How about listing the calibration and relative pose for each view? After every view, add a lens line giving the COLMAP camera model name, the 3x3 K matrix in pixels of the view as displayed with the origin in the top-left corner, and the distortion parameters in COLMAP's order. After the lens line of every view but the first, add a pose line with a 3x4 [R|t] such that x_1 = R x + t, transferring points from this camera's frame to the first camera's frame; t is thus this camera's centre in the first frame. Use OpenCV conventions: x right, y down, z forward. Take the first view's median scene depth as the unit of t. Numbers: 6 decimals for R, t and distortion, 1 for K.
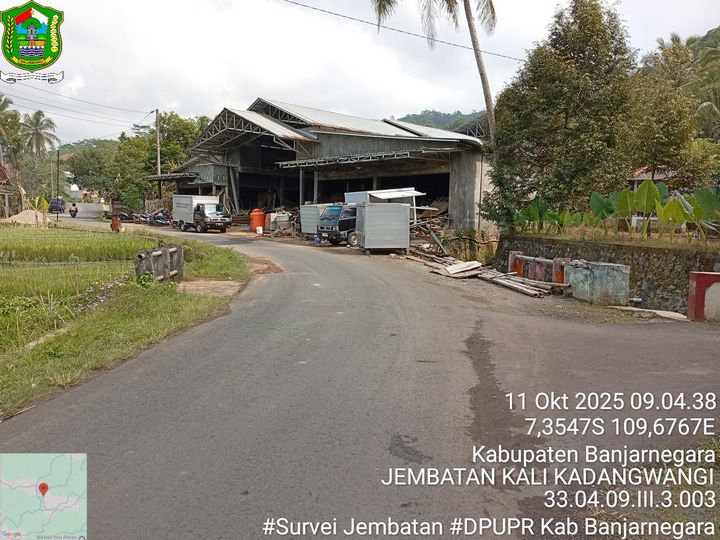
lens RADIAL K [[548.1, 0, 358.8], [0, 548.1, 271.9], [0, 0, 1]] dist [0.087390, -0.188623]
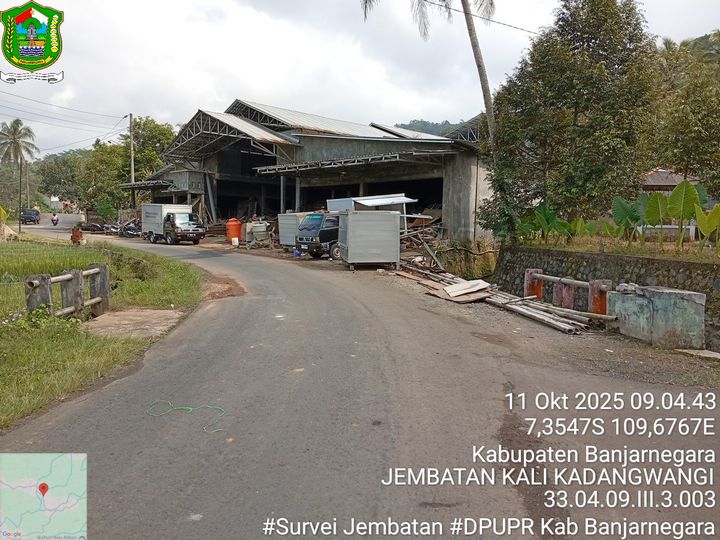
lens RADIAL K [[548.1, 0, 358.8], [0, 548.1, 271.9], [0, 0, 1]] dist [0.087390, -0.188623]
pose [[0.999808, -0.006944, 0.018304, 0.008414], [0.007246, 0.999838, -0.016476, -0.010484], [-0.018186, 0.016605, 0.999697, 0.098443]]
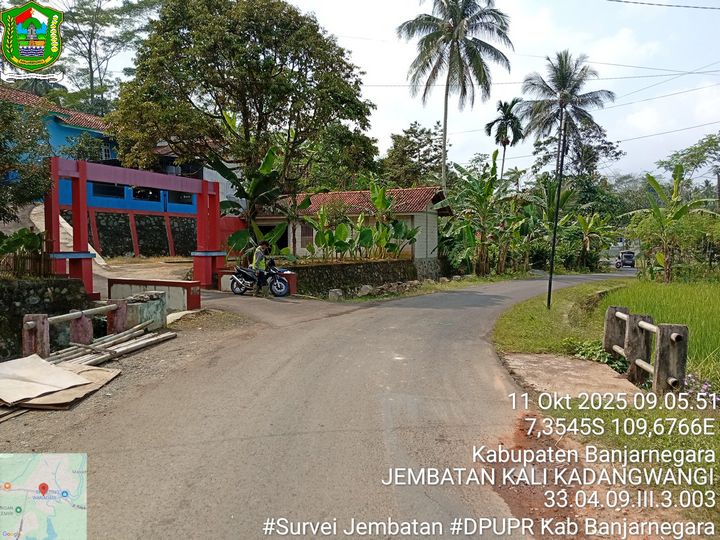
lens RADIAL K [[546.0, 0, 356.4], [0, 546.0, 272.7], [0, 0, 1]] dist [0.085918, -0.180486]
pose [[-0.979265, -0.034033, 0.199705, -0.066342], [-0.004797, 0.989407, 0.145088, -0.077664], [-0.202528, 0.141121, -0.969055, 0.706854]]
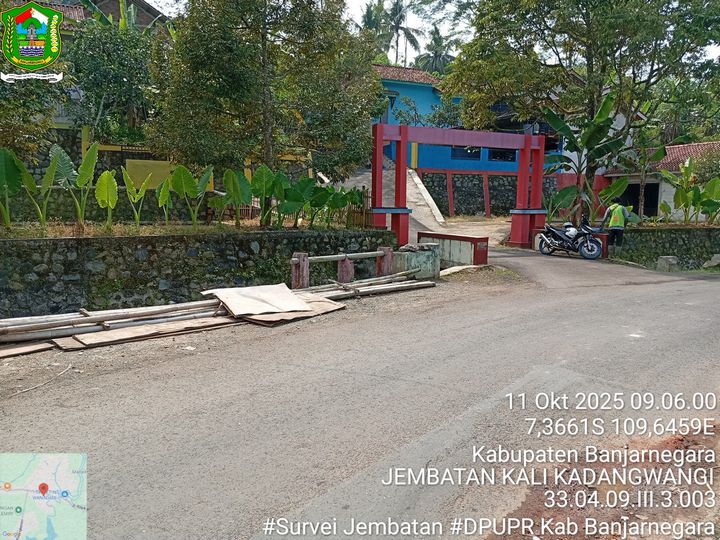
lens RADIAL K [[548.1, 0, 358.8], [0, 548.1, 271.9], [0, 0, 1]] dist [0.087390, -0.188623]
pose [[-0.636230, -0.118773, 0.762302, -0.134532], [0.048746, 0.979915, 0.193364, -0.068500], [-0.769958, 0.160183, -0.617662, 0.658828]]
